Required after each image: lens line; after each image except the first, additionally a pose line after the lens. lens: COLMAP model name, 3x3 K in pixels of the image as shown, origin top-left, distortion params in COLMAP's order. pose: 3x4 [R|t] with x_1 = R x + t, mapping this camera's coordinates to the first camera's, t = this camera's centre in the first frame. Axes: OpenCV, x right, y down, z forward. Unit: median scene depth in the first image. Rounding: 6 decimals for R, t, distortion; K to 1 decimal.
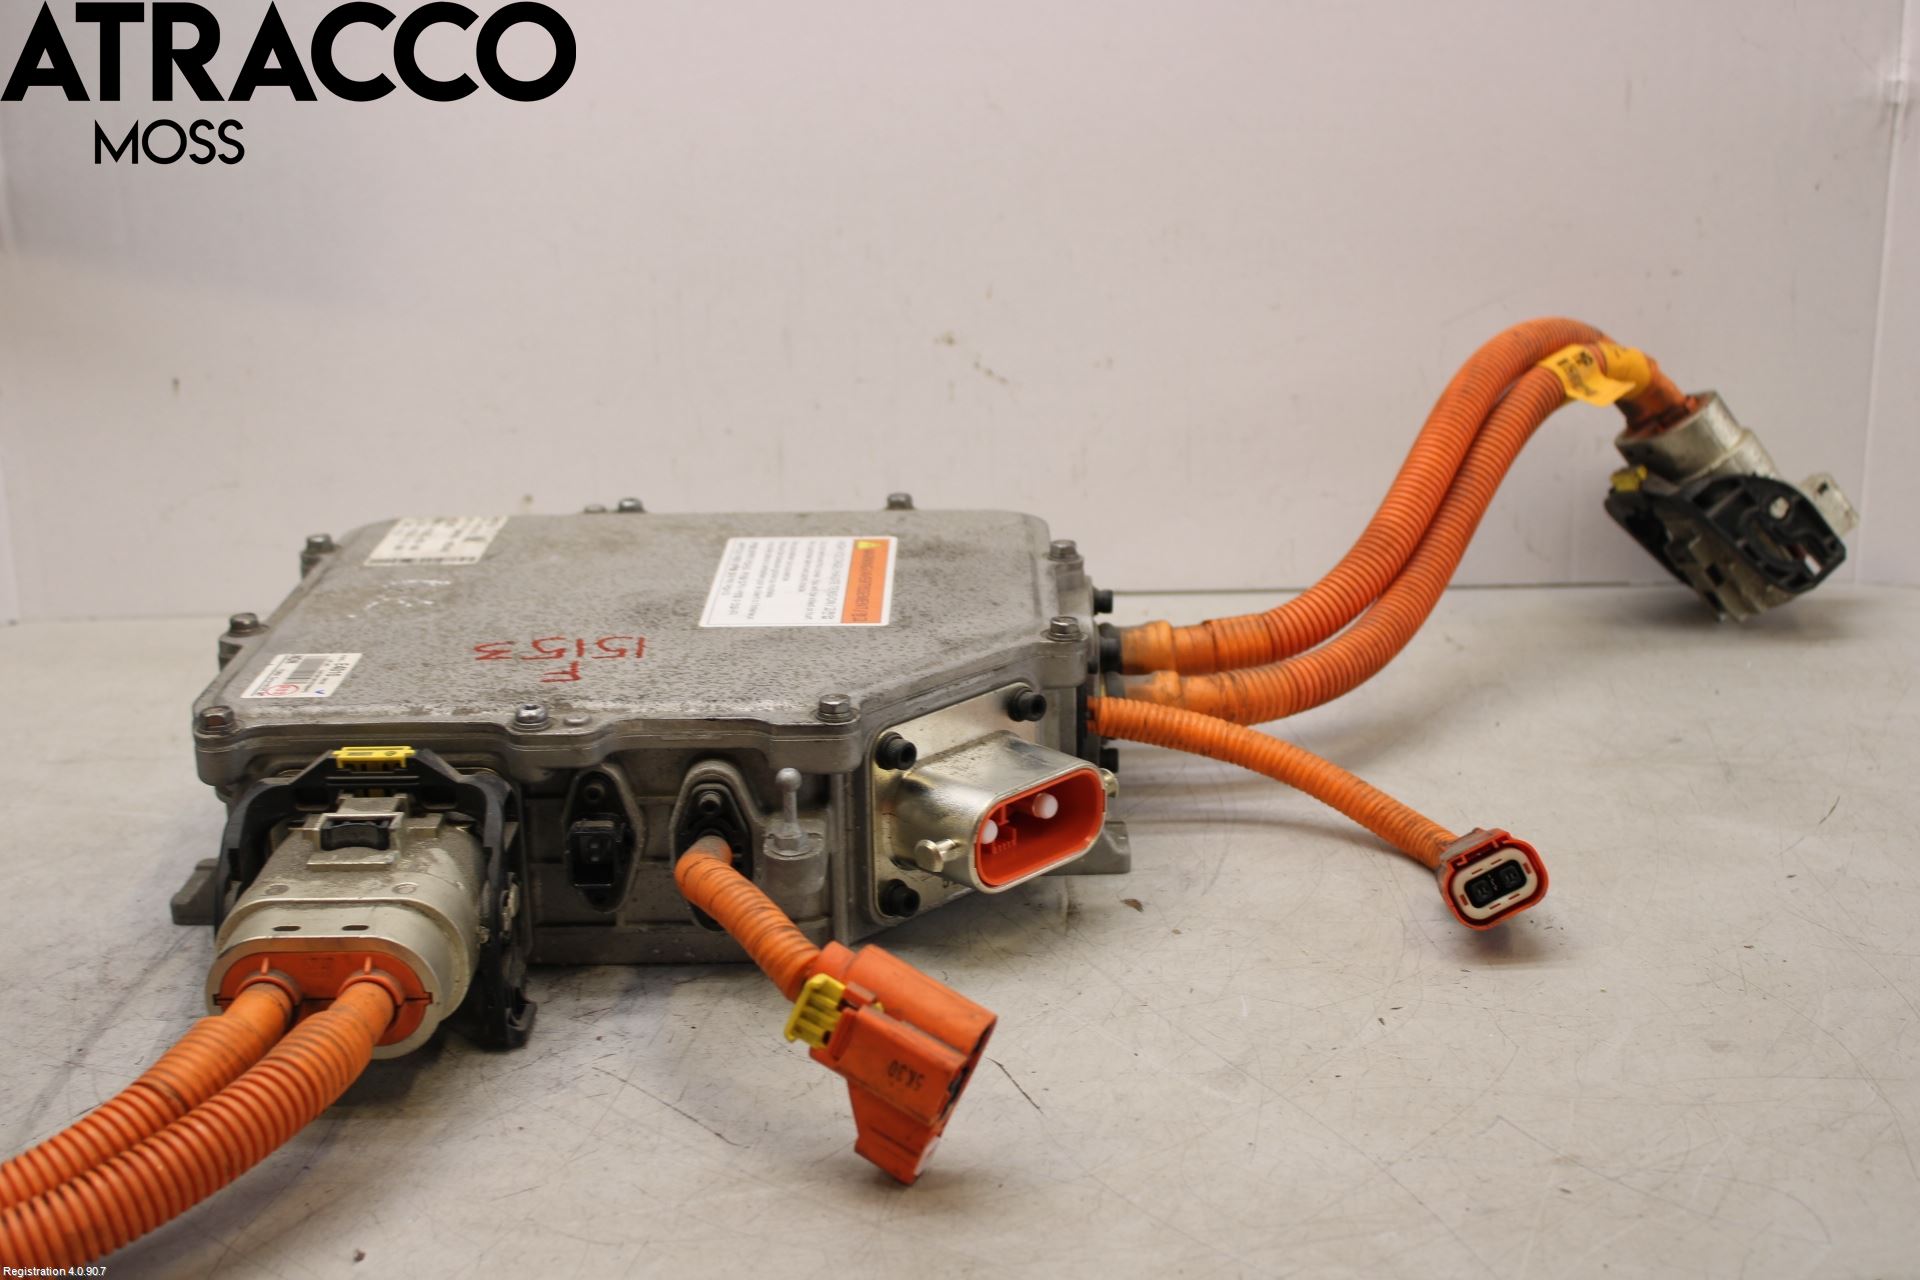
lens RADIAL K [[2448.3, 0, 960.0], [0, 2448.3, 640.0], [0, 0, 1]] dist [-0.001848, -0.000098]
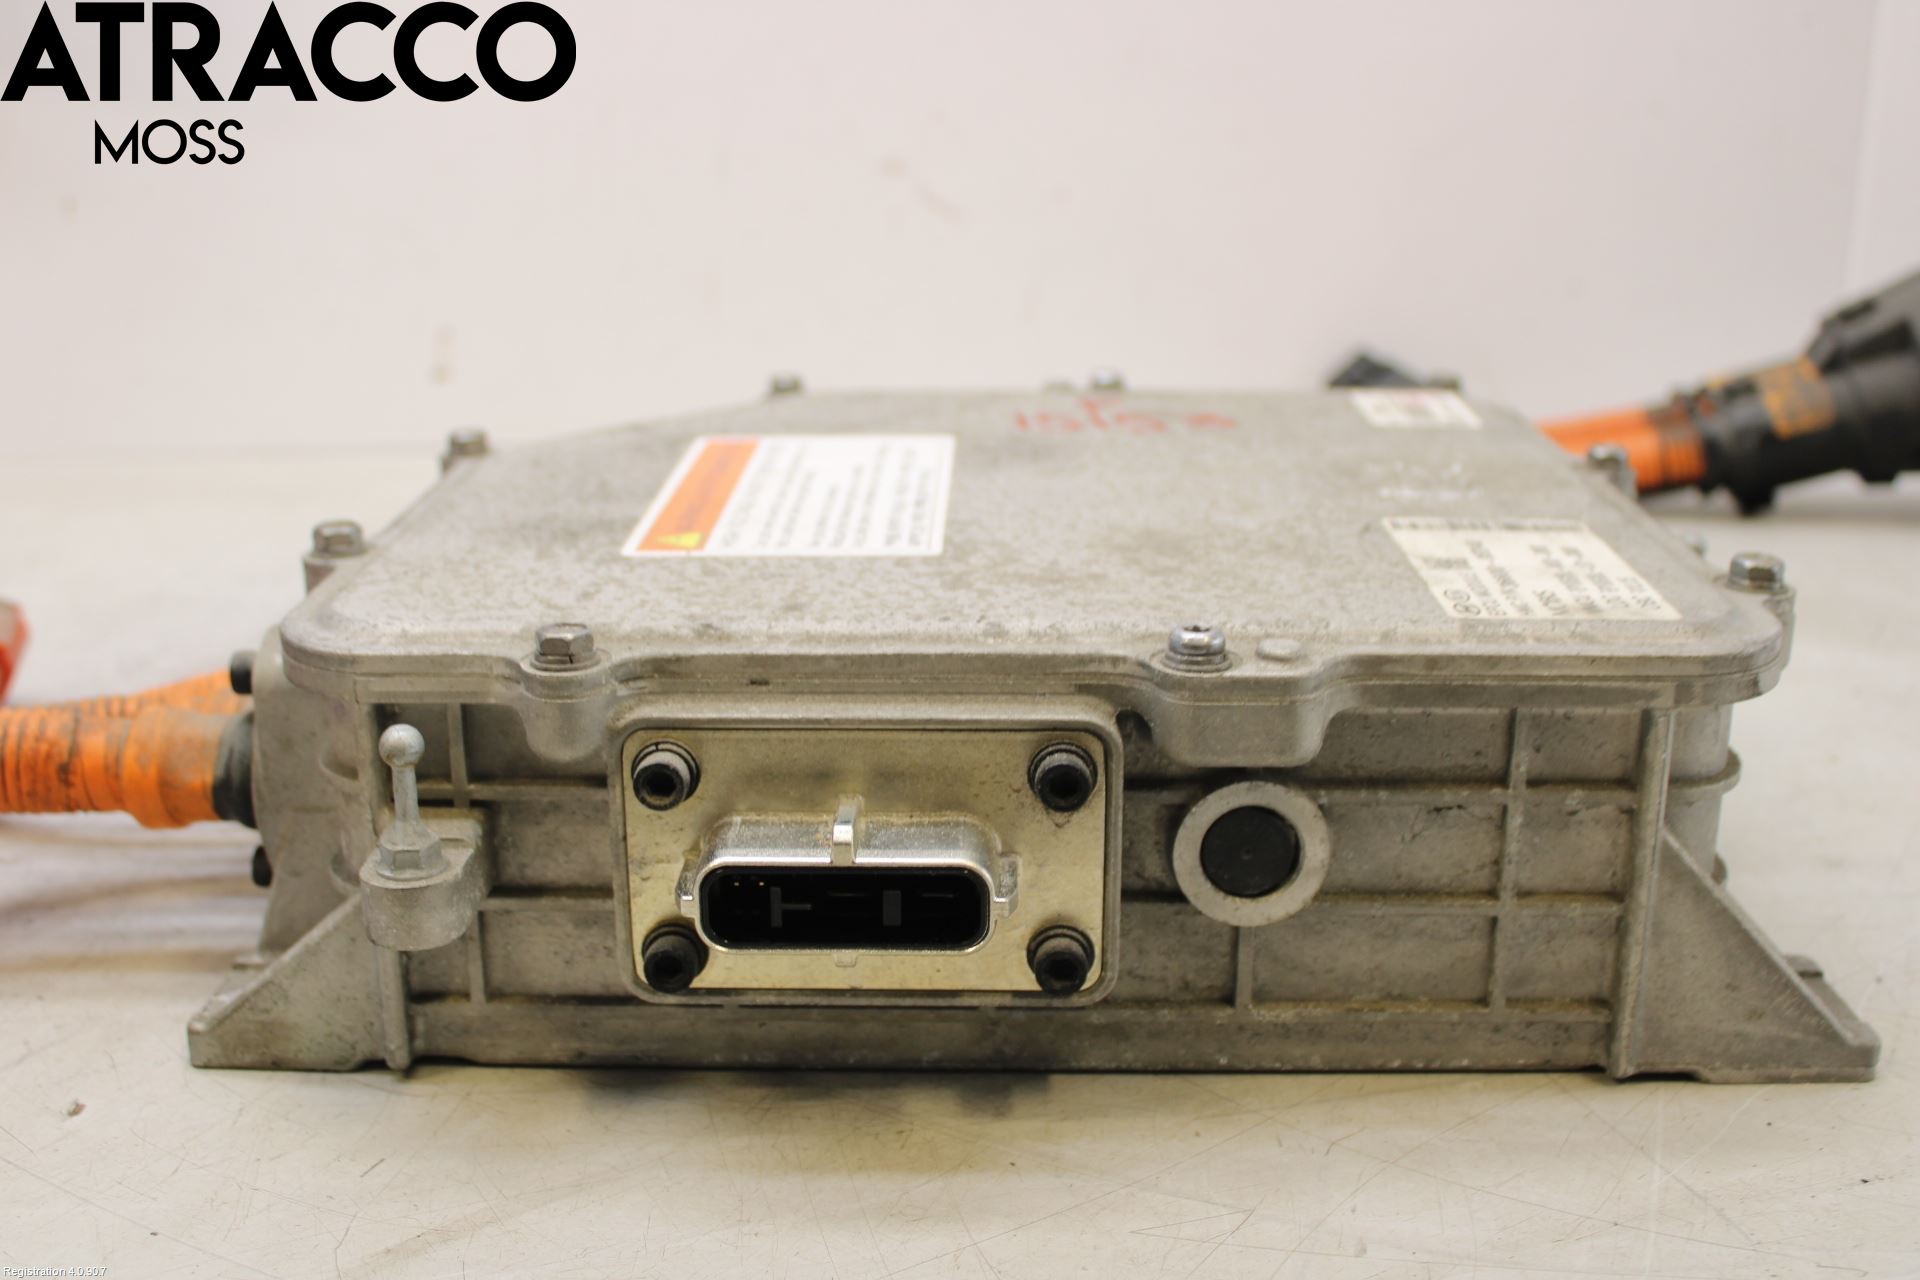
lens RADIAL K [[2185.1, 0, 960.0], [0, 2185.1, 640.0], [0, 0, 1]] dist [-0.000102, -0.000070]
pose [[-0.999718, 0.004943, 0.023211, -0.113970], [0.017068, 0.829293, 0.558554, -0.298268], [-0.016488, 0.558793, -0.829143, 1.457353]]
